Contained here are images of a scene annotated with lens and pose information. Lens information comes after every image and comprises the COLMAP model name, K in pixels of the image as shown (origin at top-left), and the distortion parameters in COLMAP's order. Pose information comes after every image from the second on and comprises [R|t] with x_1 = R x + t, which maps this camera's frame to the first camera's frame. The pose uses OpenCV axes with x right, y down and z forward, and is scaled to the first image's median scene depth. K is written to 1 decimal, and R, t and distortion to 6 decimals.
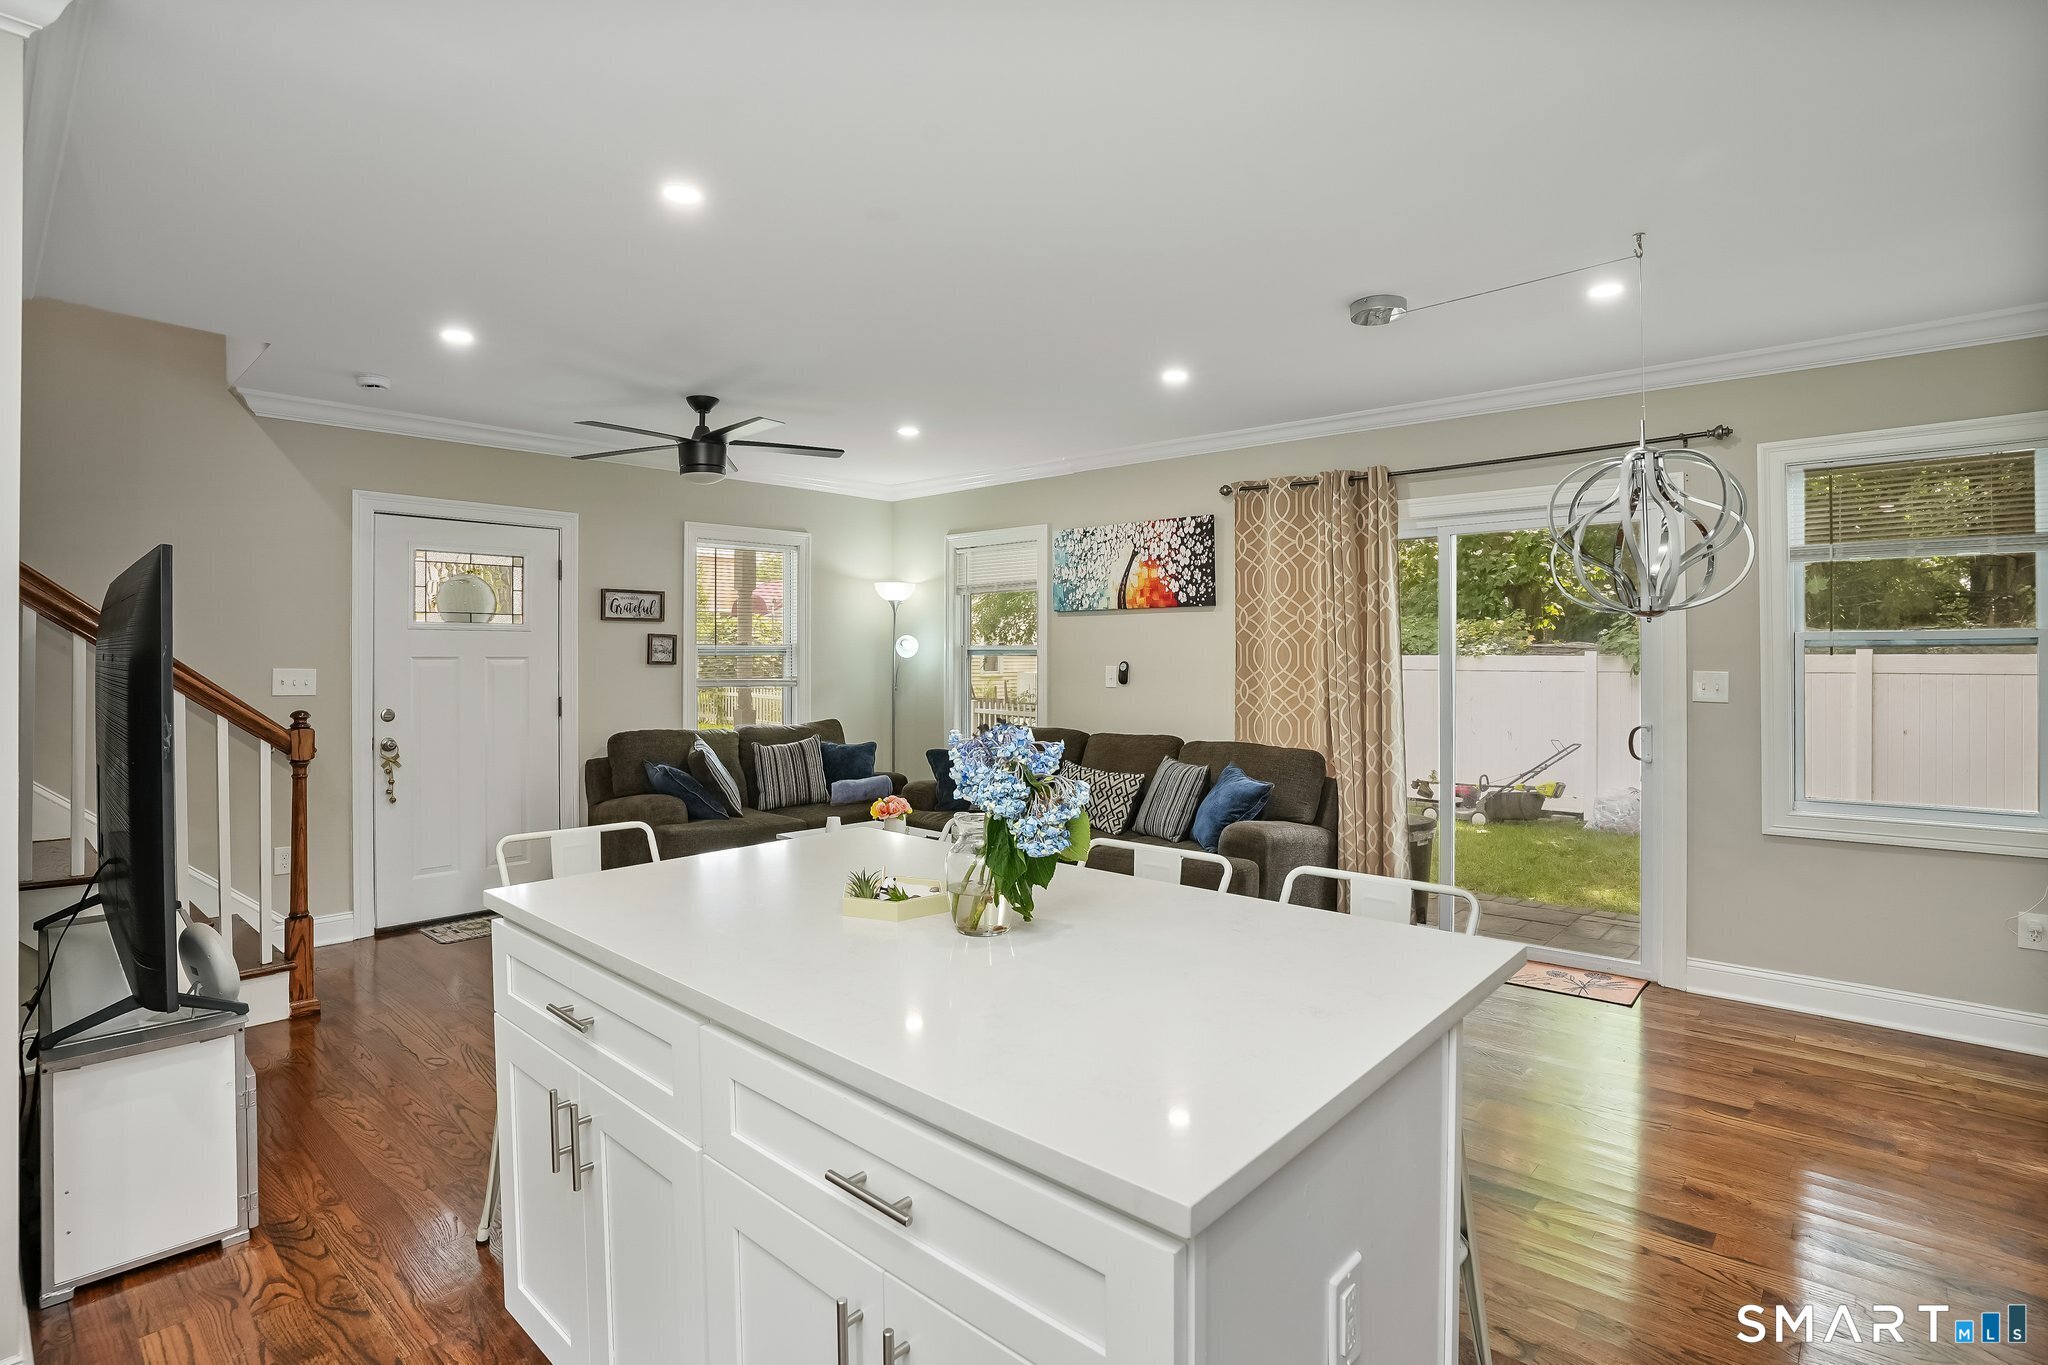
lens RADIAL K [[1011.9, 0, 1026.3], [0, 1011.9, 668.9], [0, 0, 1]] dist [-0.005616, 0.001048]
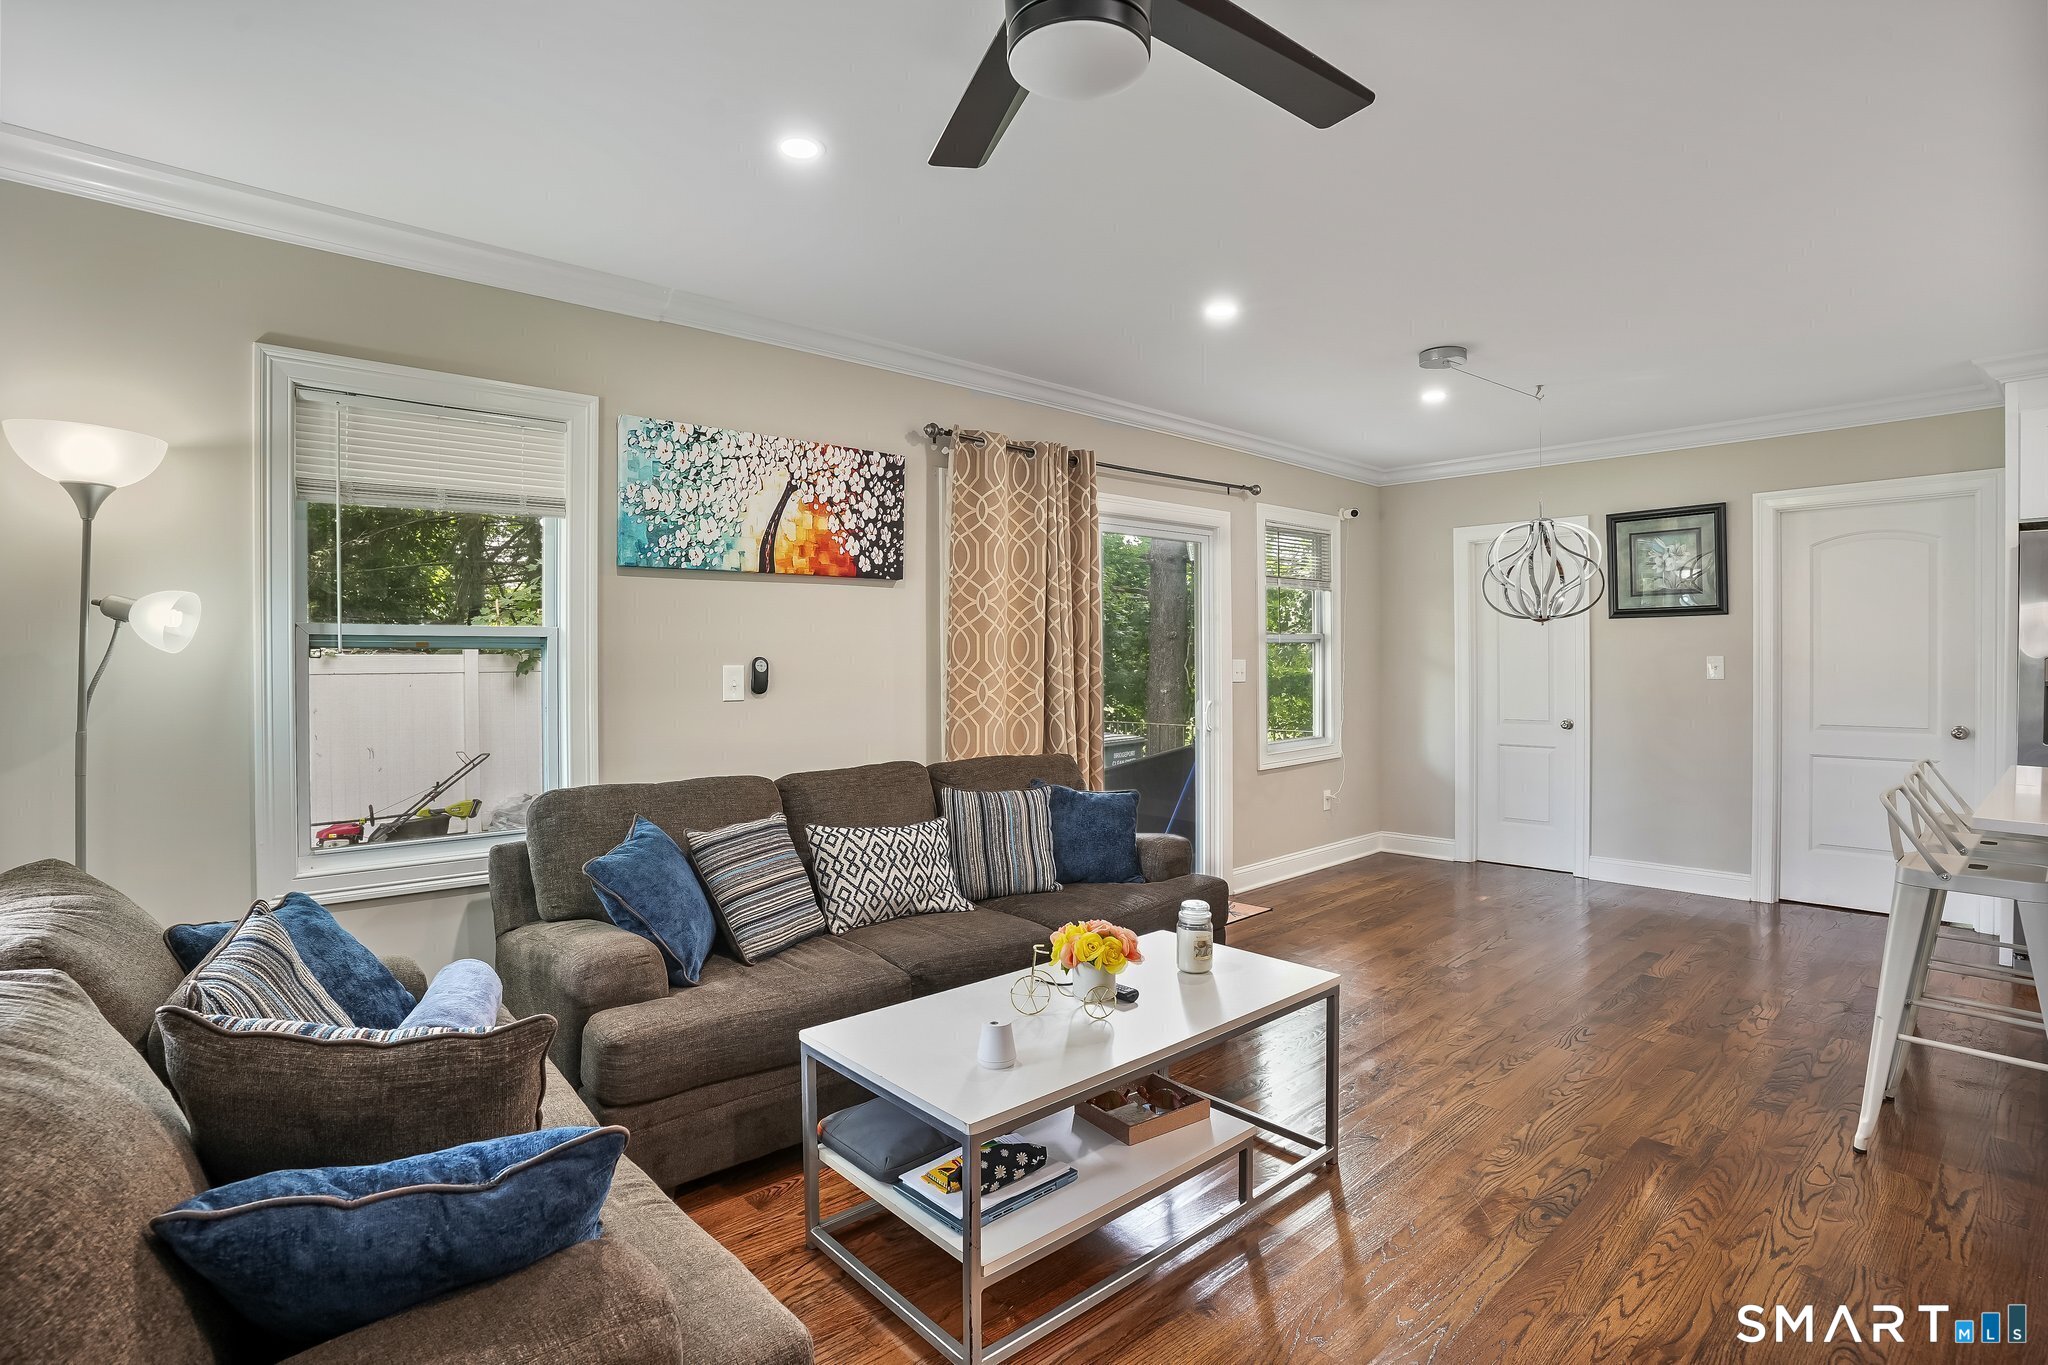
lens RADIAL K [[1011.9, 0, 1025.8], [0, 1011.9, 665.6], [0, 0, 1]] dist [-0.005616, 0.001048]
pose [[0.119888, -0.013497, 0.992696, -0.523042], [0.019304, 0.999750, 0.011262, -0.006542], [-0.992600, 0.017813, 0.120118, 0.799932]]
